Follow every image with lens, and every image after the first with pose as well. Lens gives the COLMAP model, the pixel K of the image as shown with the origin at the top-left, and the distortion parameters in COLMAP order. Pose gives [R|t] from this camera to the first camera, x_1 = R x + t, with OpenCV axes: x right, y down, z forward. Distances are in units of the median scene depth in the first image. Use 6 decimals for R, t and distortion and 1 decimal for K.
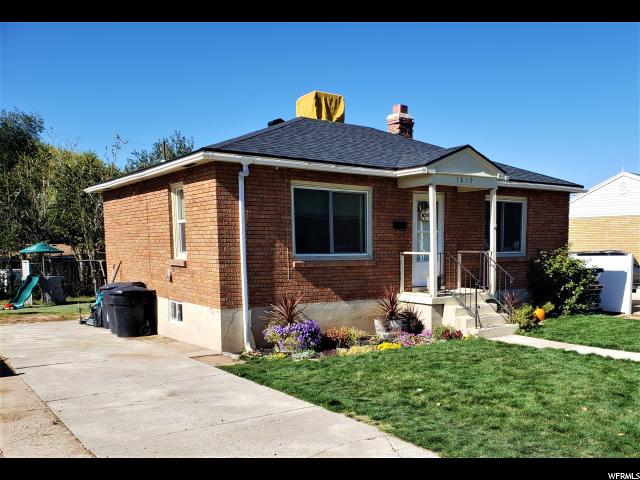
lens RADIAL K [[619.7, 0, 400.6], [0, 619.7, 313.5], [0, 0, 1]] dist [0.072053, -0.002736]
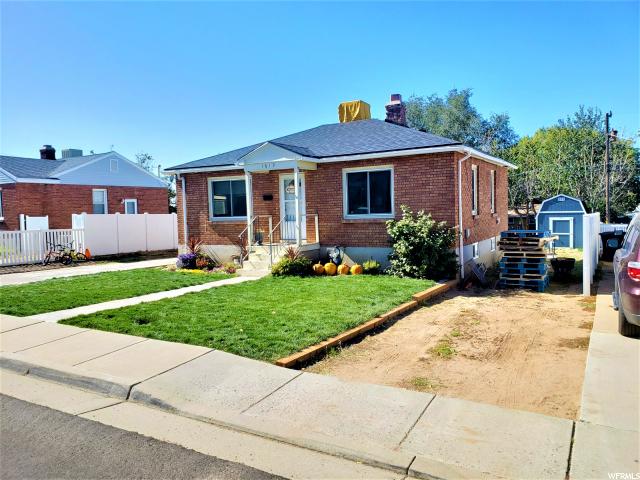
lens RADIAL K [[521.2, 0, 320.0], [0, 521.2, 240.0], [0, 0, 1]] dist [0.120913, -0.001766]
pose [[0.352401, 0.044782, -0.934777, 1.245863], [-0.078098, 0.996777, 0.018310, -0.074519], [0.932585, 0.066552, 0.354763, 0.685486]]
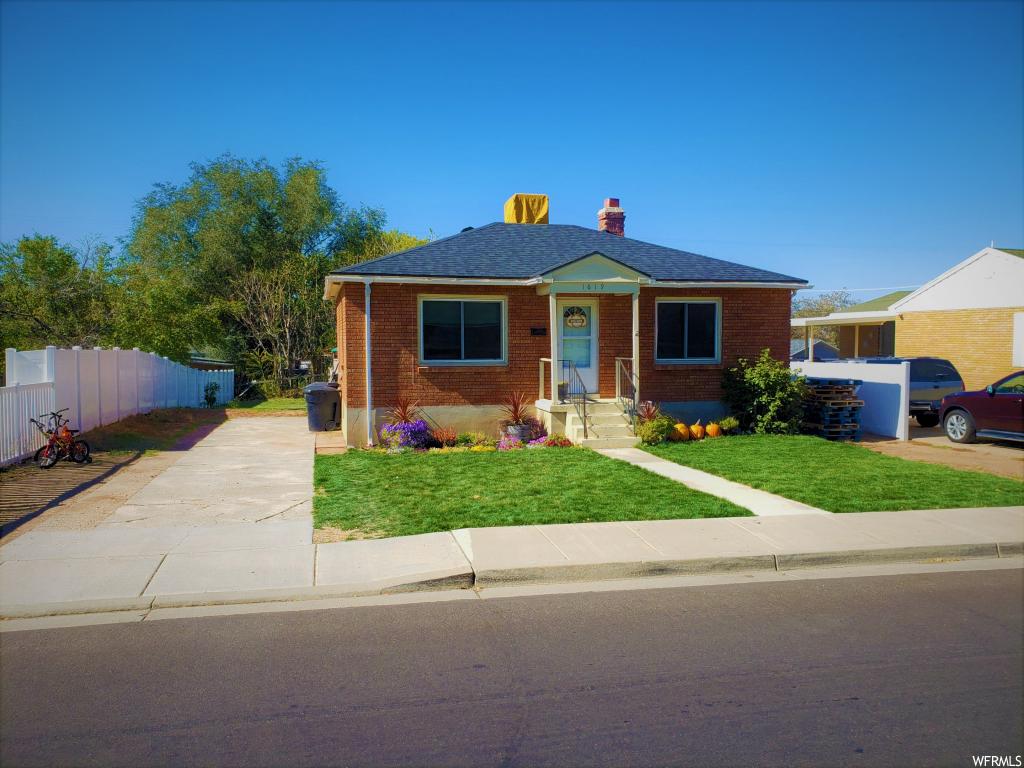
lens RADIAL K [[833.9, 0, 512.0], [0, 833.9, 384.0], [0, 0, 1]] dist [0.120913, -0.001766]
pose [[0.902848, 0.027009, -0.429111, 0.546134], [-0.049340, 0.997940, -0.040998, -0.001561], [0.427120, 0.058187, 0.902321, -0.228812]]
